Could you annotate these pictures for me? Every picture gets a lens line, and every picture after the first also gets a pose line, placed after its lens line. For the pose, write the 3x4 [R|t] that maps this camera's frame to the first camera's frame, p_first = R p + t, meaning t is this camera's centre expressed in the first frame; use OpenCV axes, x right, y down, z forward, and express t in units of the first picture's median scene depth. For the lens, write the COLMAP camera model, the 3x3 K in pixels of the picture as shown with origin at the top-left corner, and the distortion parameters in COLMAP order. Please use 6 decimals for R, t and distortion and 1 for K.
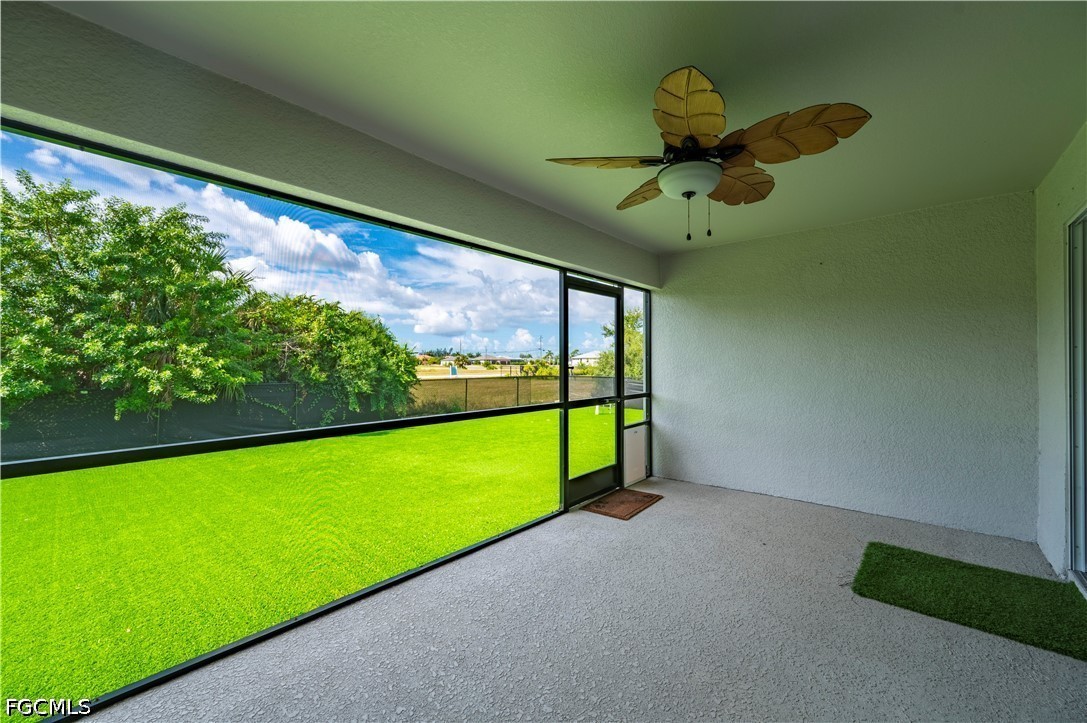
lens RADIAL K [[436.1, 0, 546.2], [0, 436.1, 360.9], [0, 0, 1]] dist [0.000046, -0.000094]
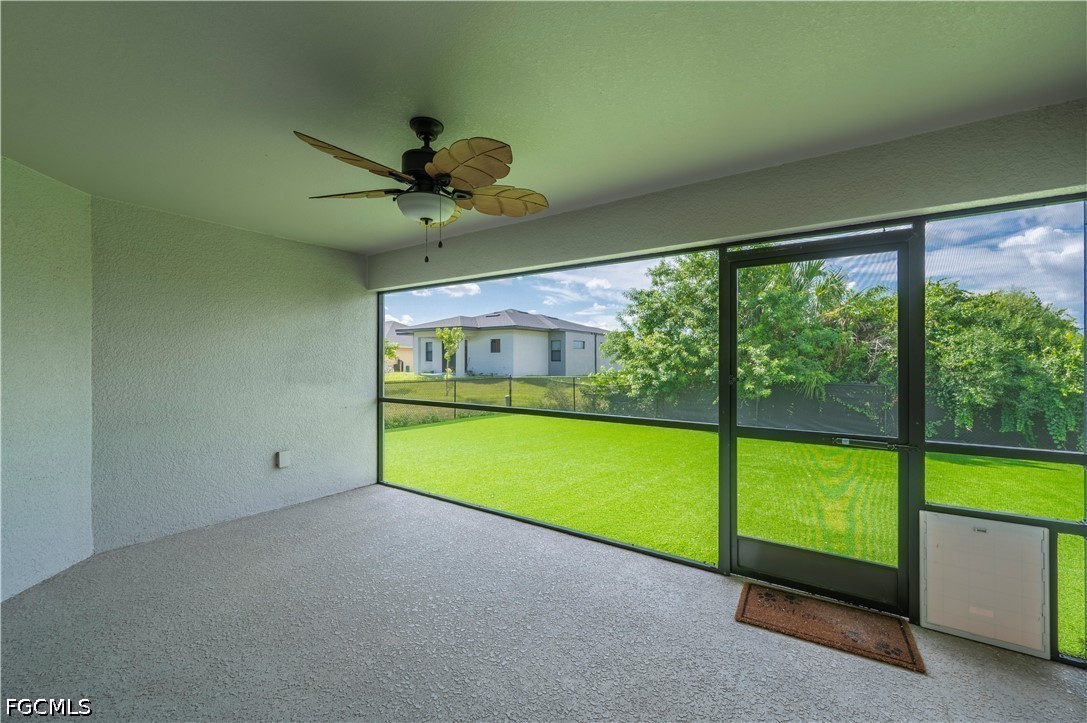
lens RADIAL K [[430.9, 0, 527.5], [0, 430.9, 347.0], [0, 0, 1]] dist [-0.014451, -0.000116]
pose [[0.051271, -0.029180, -0.998258, 0.245890], [-0.002950, 0.999564, -0.029369, 0.000242], [0.998680, 0.004450, 0.051162, 0.216507]]
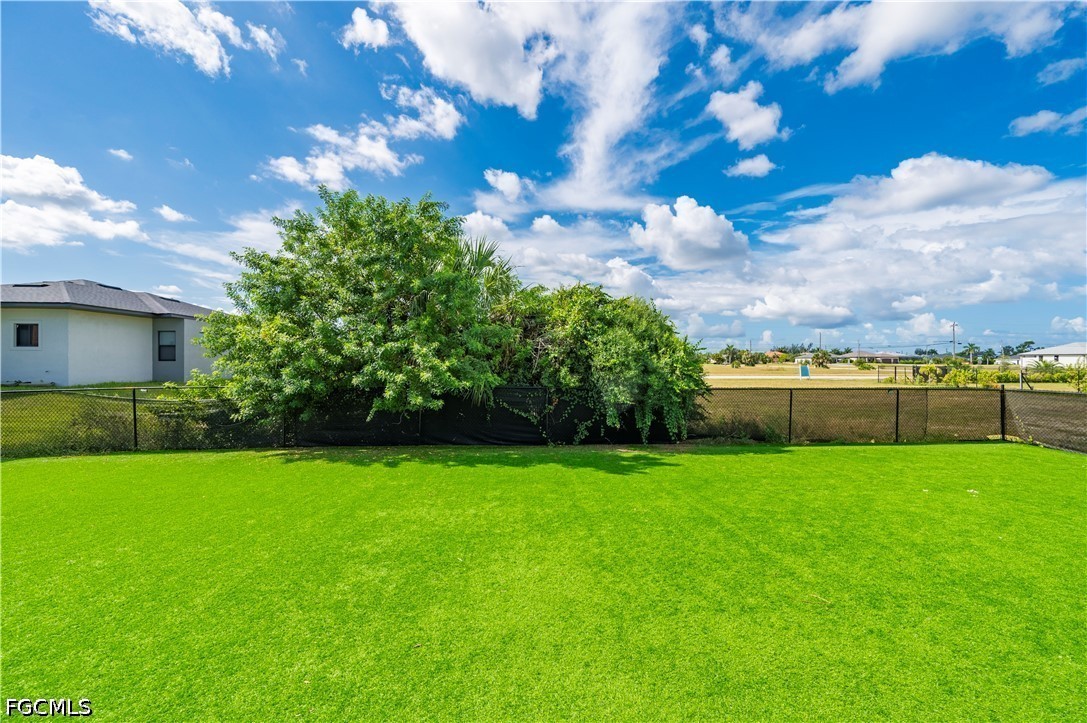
lens RADIAL K [[430.9, 0, 527.5], [0, 430.9, 347.0], [0, 0, 1]] dist [-0.014451, -0.000116]
pose [[0.697217, -0.017164, -0.716654, -0.005090], [-0.001172, 0.999685, -0.025083, -0.004563], [0.716859, 0.018329, 0.696977, 0.376240]]
